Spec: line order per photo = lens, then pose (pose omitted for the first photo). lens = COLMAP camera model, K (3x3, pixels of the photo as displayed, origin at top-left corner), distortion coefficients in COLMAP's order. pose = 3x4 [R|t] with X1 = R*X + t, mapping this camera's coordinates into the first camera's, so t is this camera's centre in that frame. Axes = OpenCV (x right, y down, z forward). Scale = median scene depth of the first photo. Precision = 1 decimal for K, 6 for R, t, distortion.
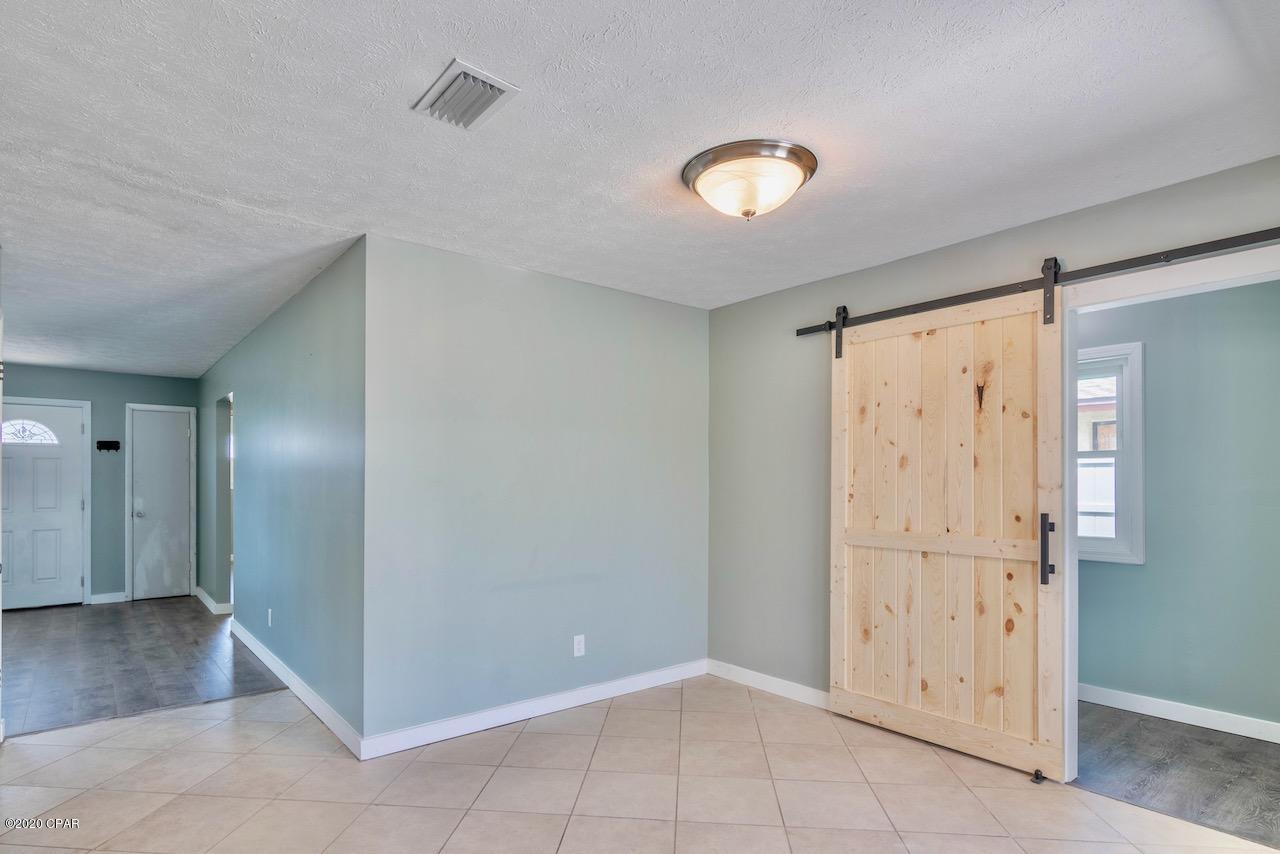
lens RADIAL K [[692.2, 0, 642.7], [0, 692.2, 479.1], [0, 0, 1]] dist [-0.000248, 0.001155]
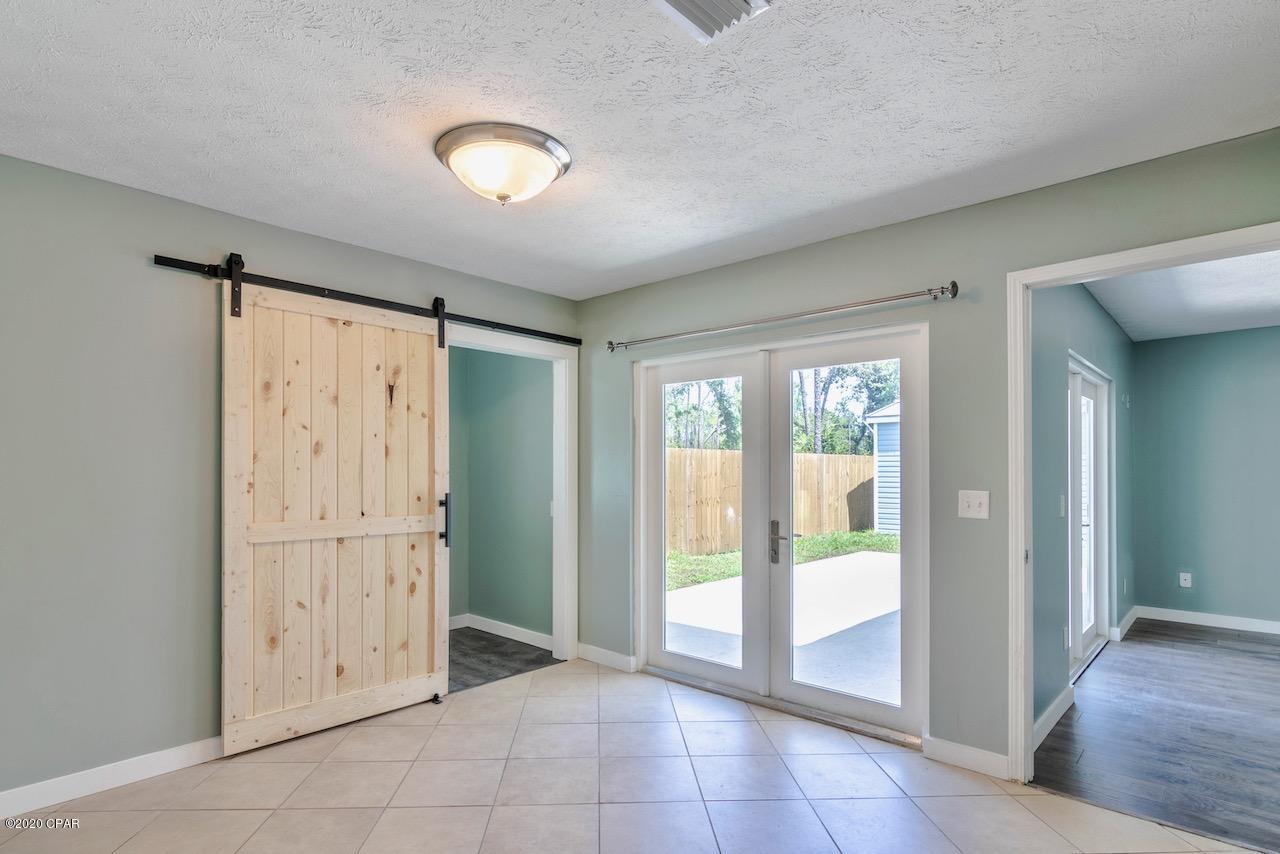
lens RADIAL K [[675.6, 0, 601.4], [0, 675.6, 463.8], [0, 0, 1]] dist [-0.000637, 0.000969]
pose [[-0.124966, 0.009100, 0.992119, -0.616771], [-0.003463, 0.999948, -0.009608, 0.004897], [-0.992155, -0.004637, -0.124928, 0.741042]]
